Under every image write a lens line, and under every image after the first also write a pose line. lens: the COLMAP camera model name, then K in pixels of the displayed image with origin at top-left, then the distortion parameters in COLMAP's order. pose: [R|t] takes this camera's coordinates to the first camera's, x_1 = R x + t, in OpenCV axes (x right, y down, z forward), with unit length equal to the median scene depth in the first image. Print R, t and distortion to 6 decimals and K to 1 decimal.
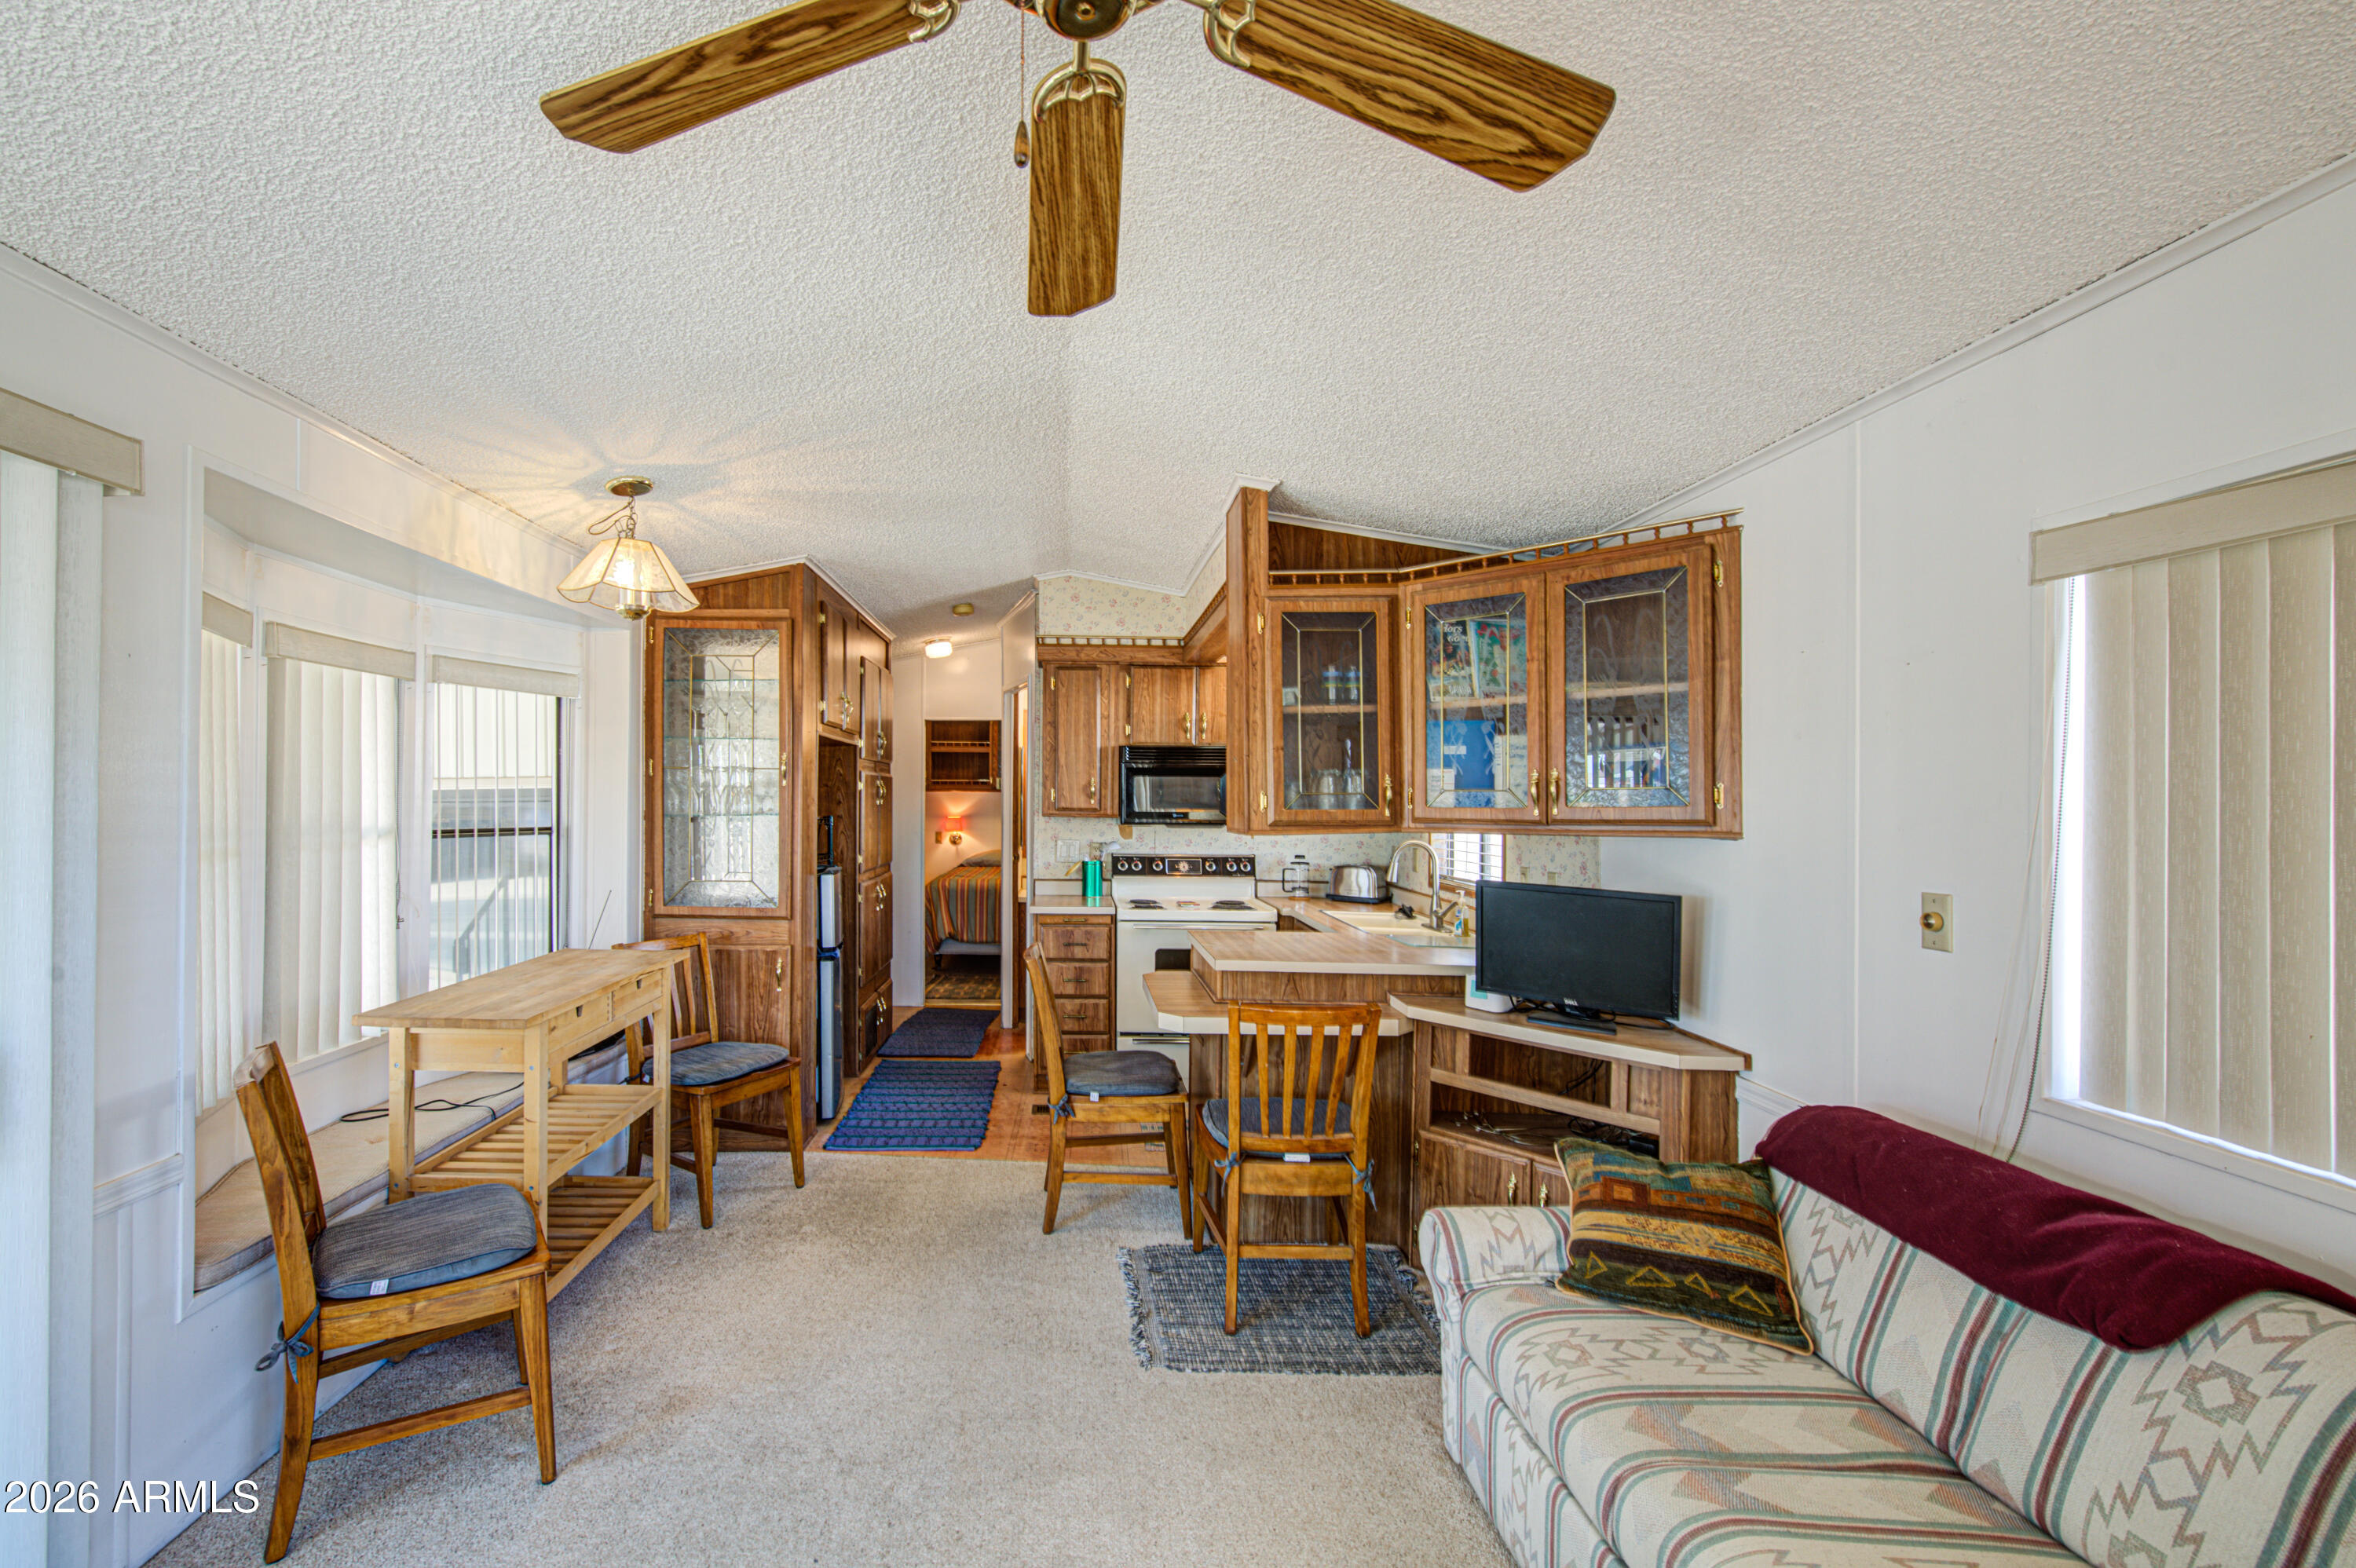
lens RADIAL K [[981.9, 0, 1058.4], [0, 981.9, 792.8], [0, 0, 1]] dist [0.001870, -0.006051]
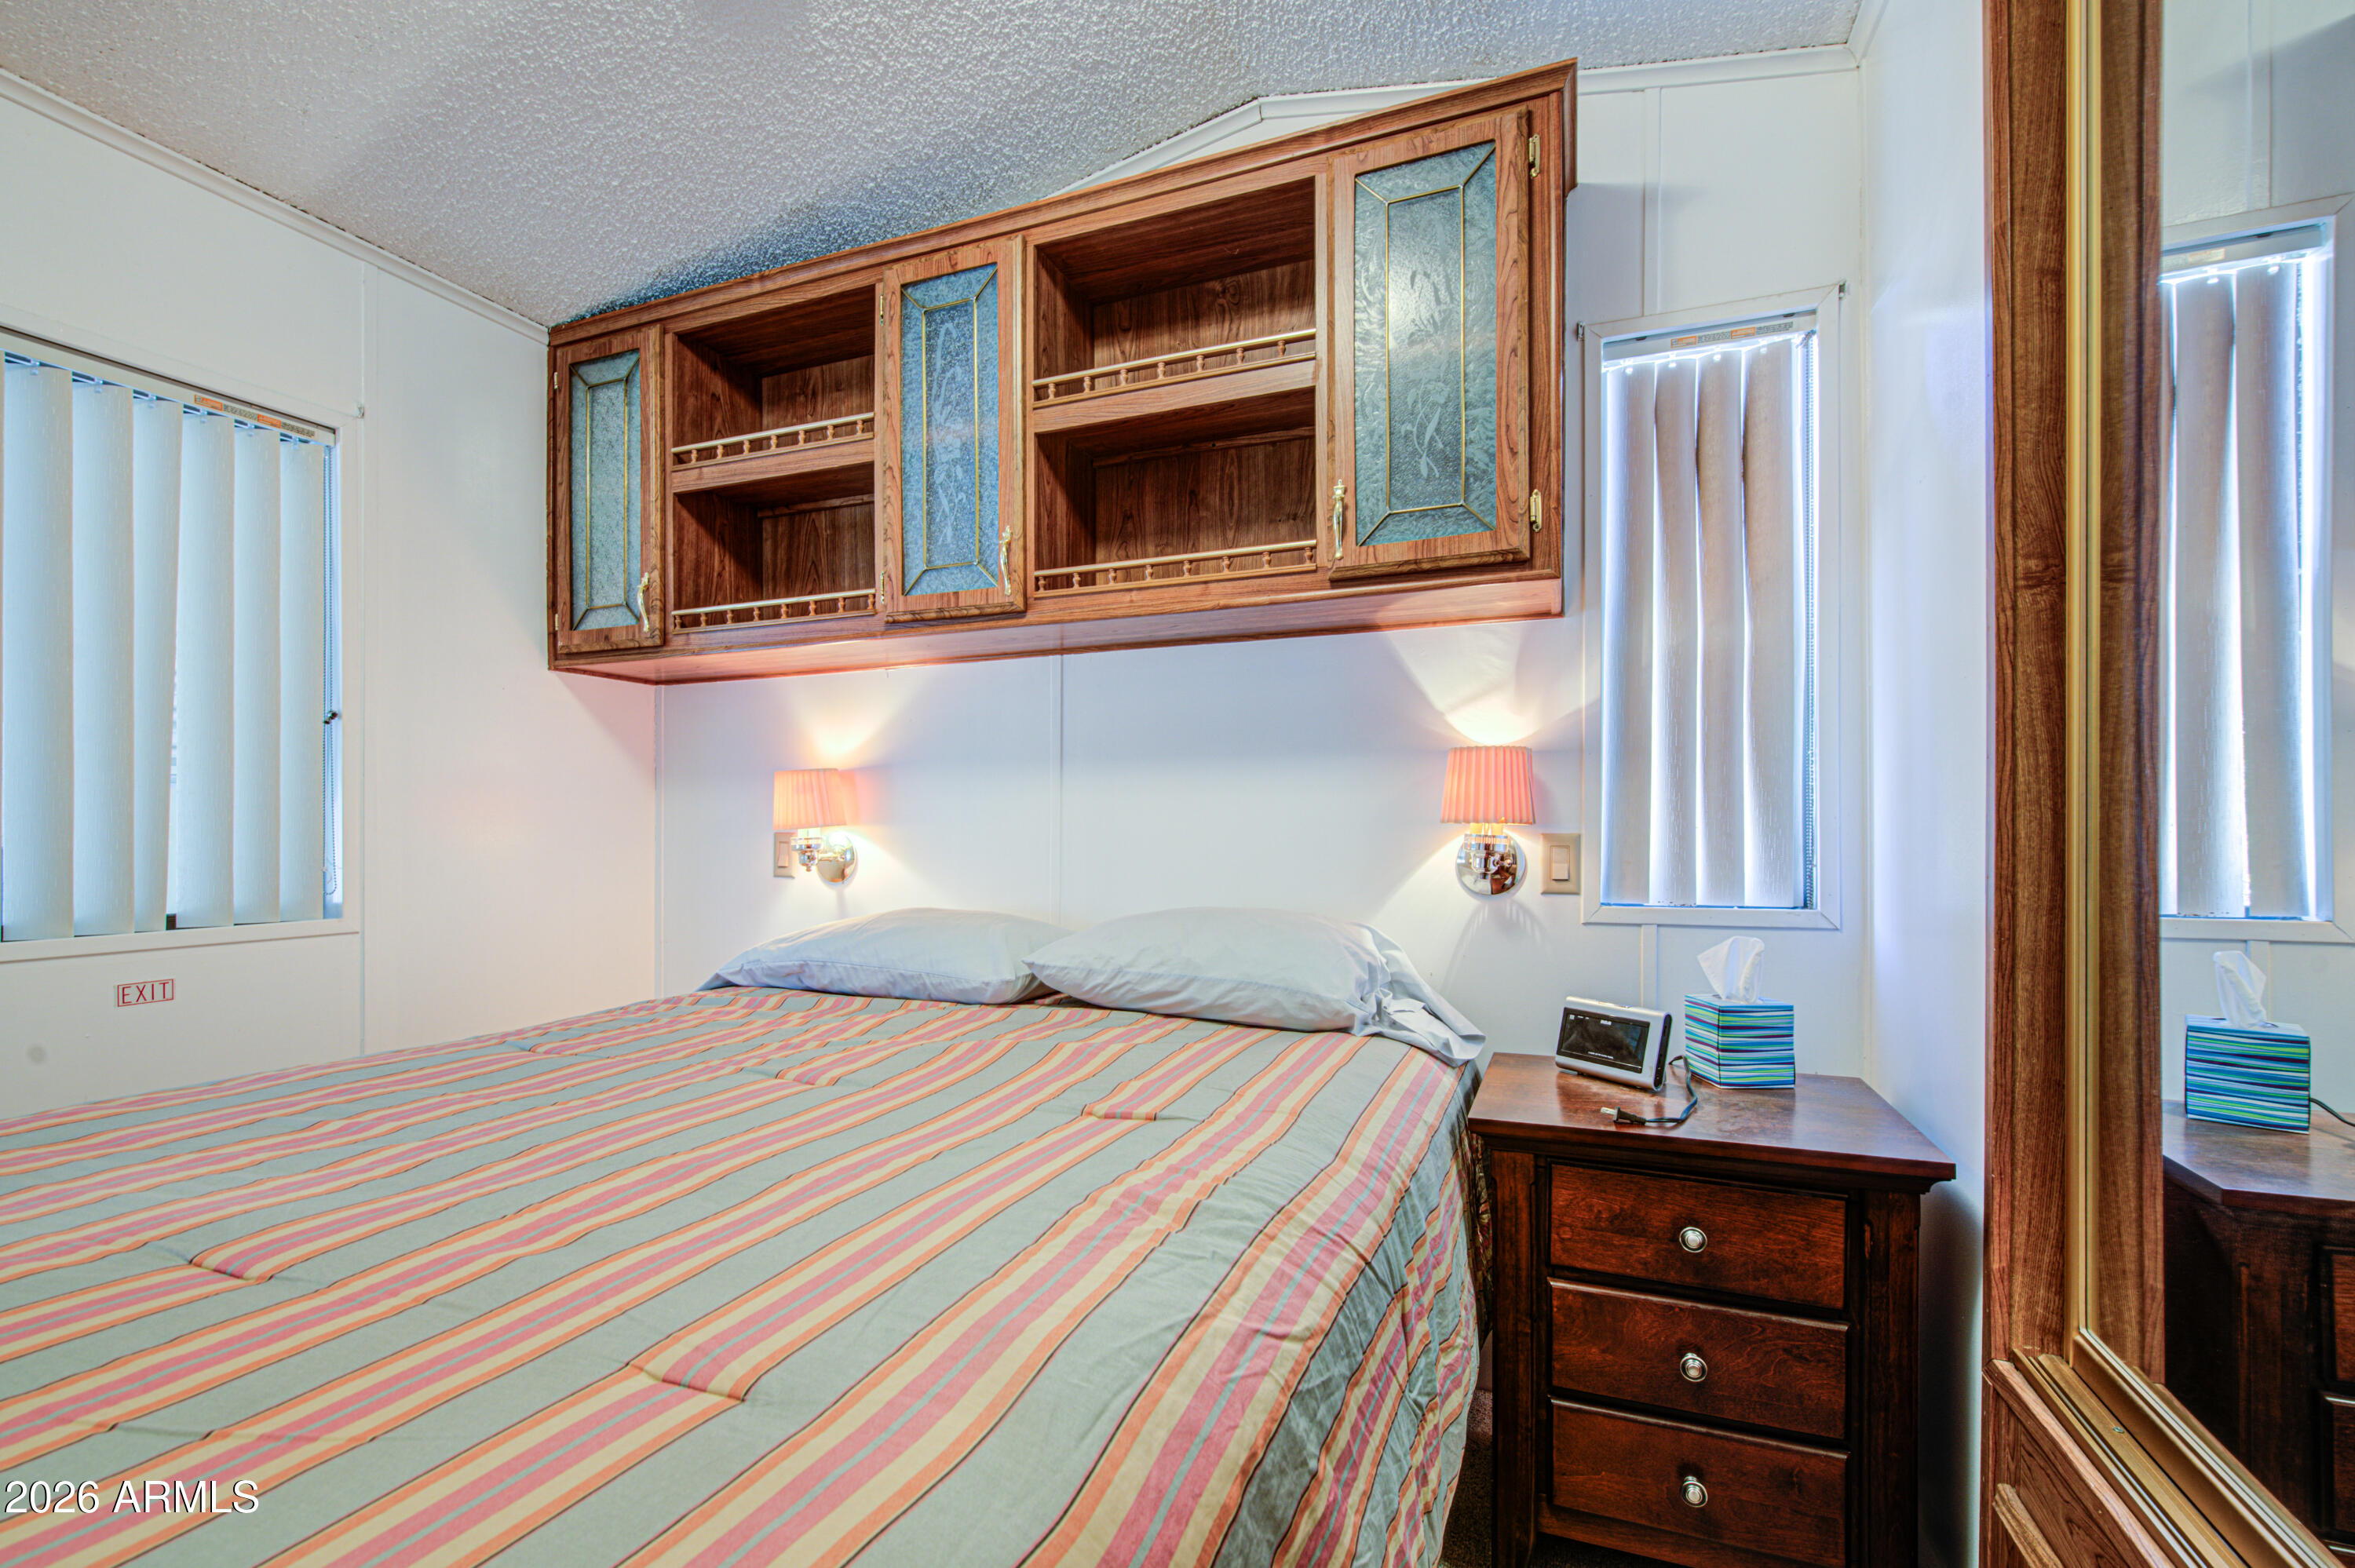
lens RADIAL K [[1028.6, 0, 1178.6], [0, 1028.6, 831.8], [0, 0, 1]] dist [-0.000191, -0.000431]
pose [[0.929215, -0.010265, -0.369396, 0.199553], [0.012923, 0.999905, 0.004723, 0.109213], [0.369313, -0.009162, 0.929260, 2.200458]]
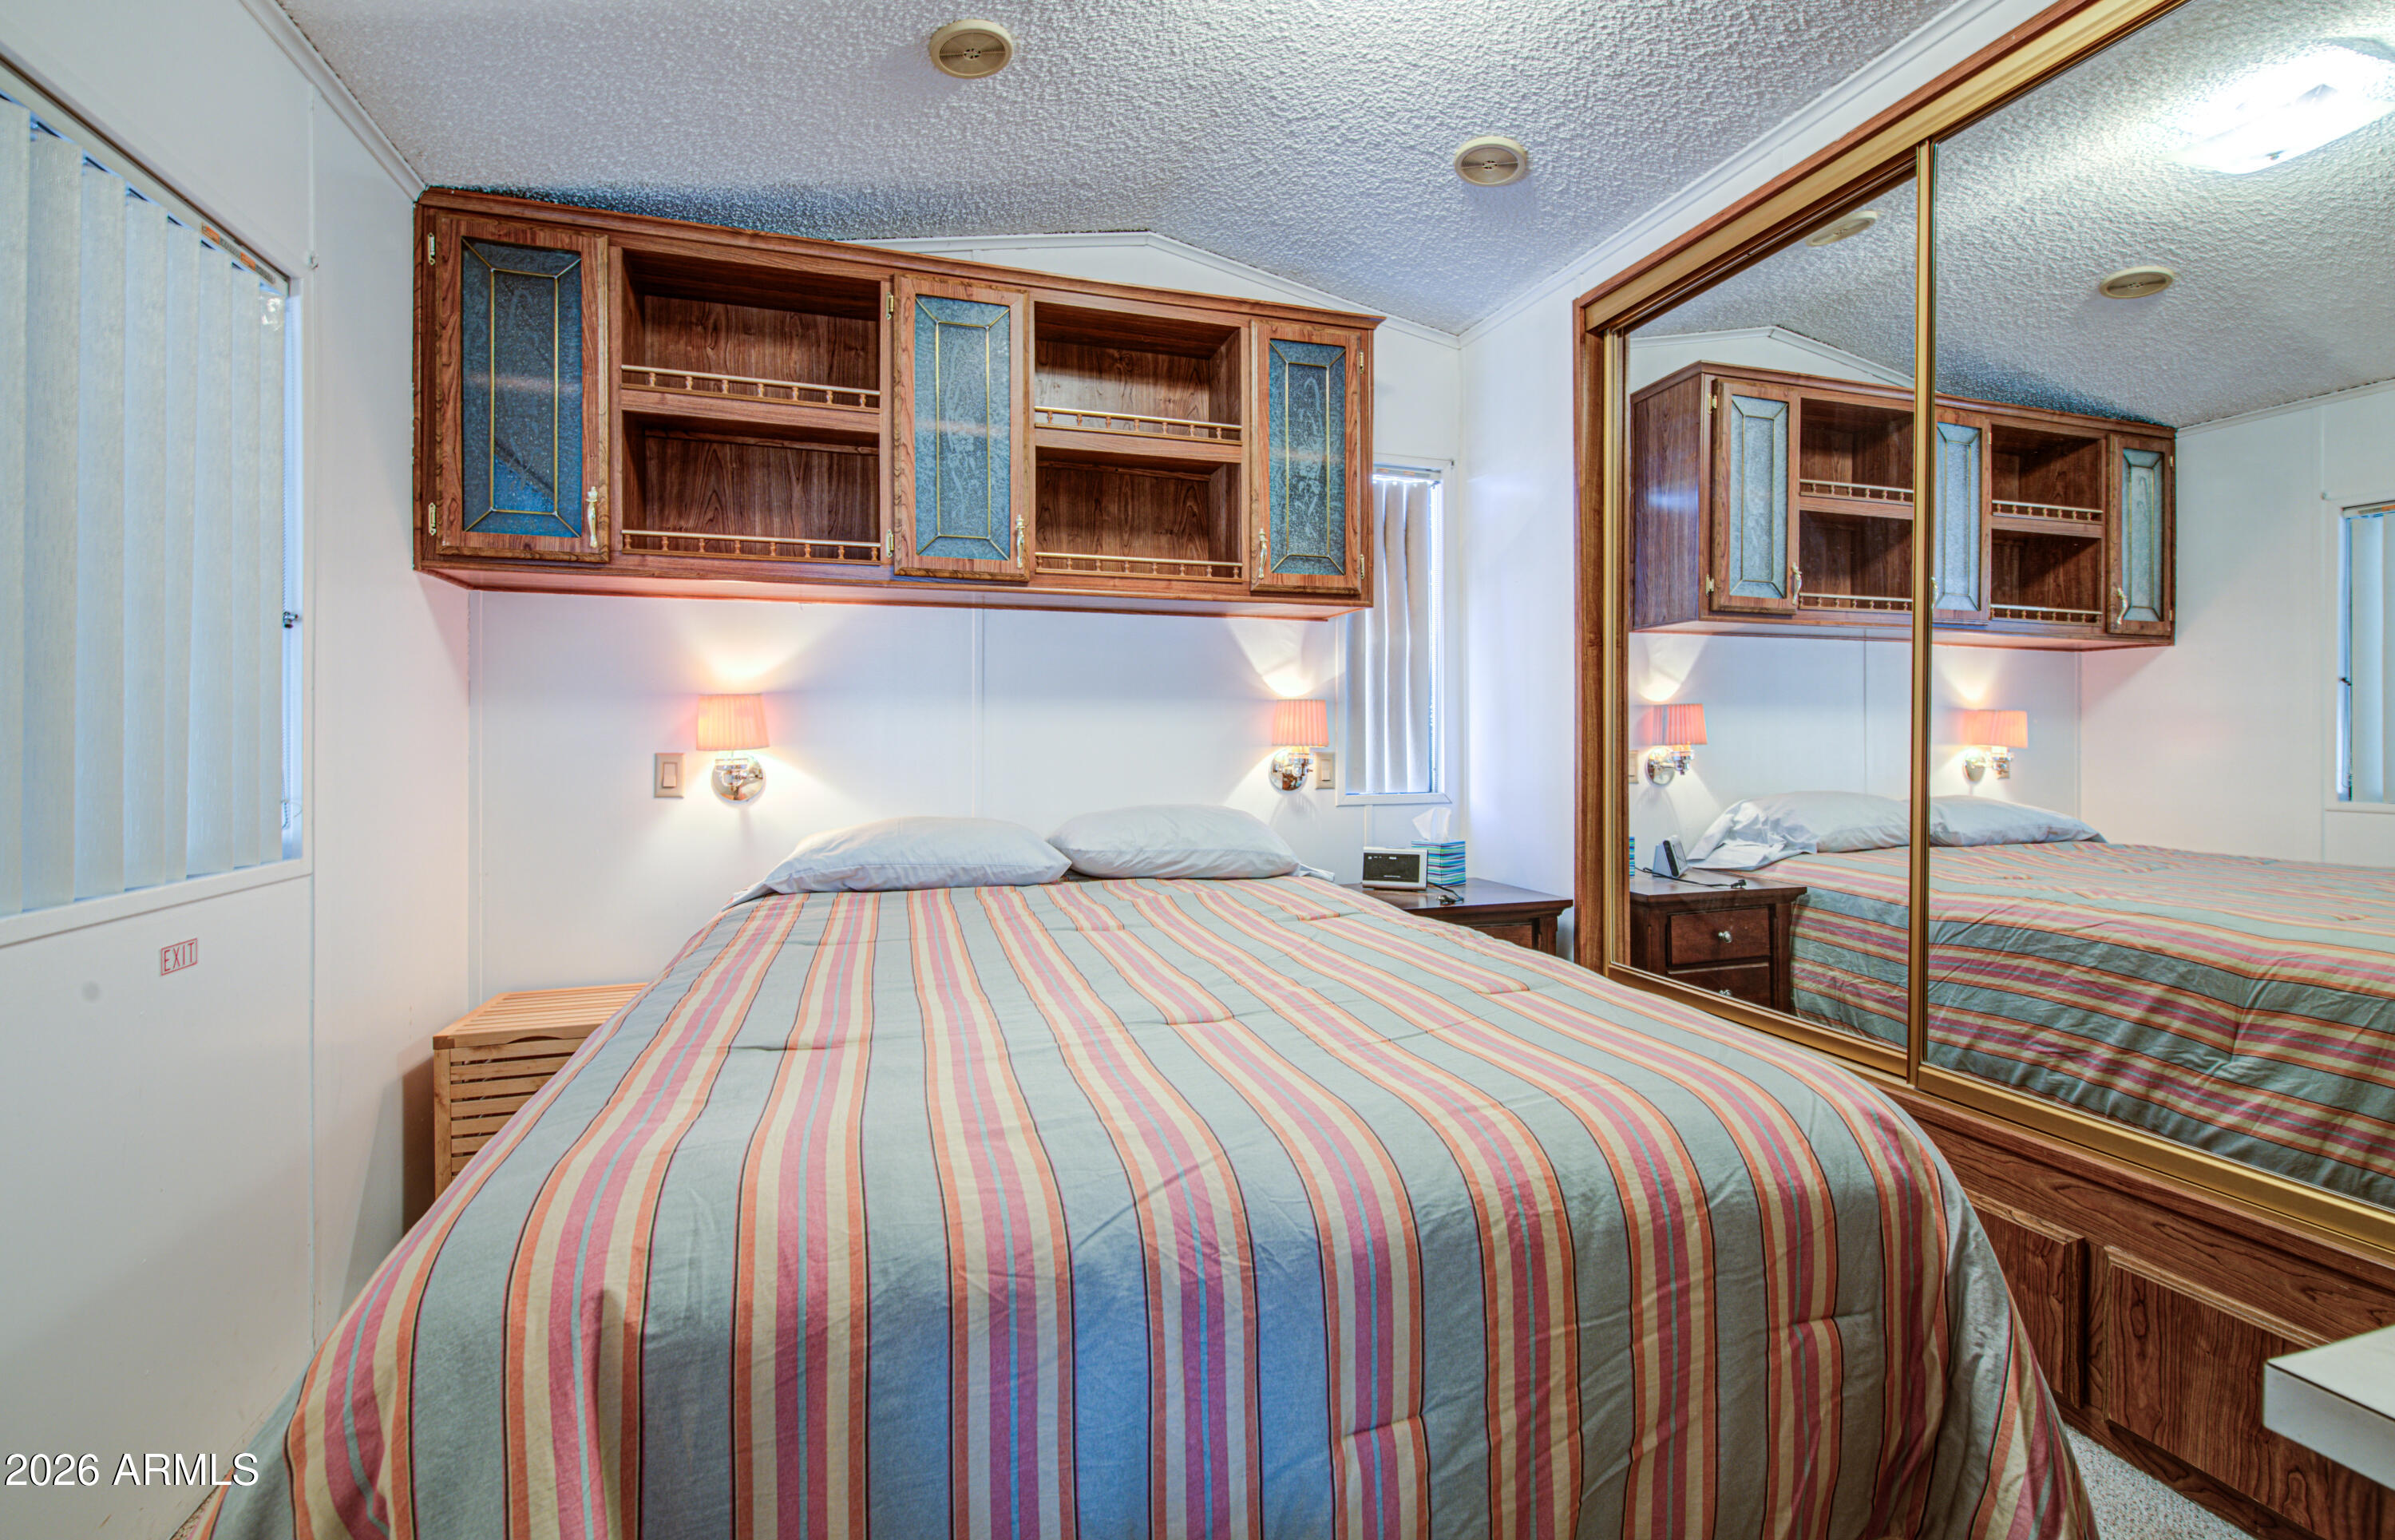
lens RADIAL K [[1000.6, 0, 1183.8], [0, 1000.6, 746.9], [0, 0, 1]] dist [0.001218, -0.000102]
pose [[0.953966, -0.009768, 0.299755, -0.199666], [0.005814, 0.999884, 0.014080, 0.097242], [-0.299857, -0.011688, 0.953912, 1.979263]]
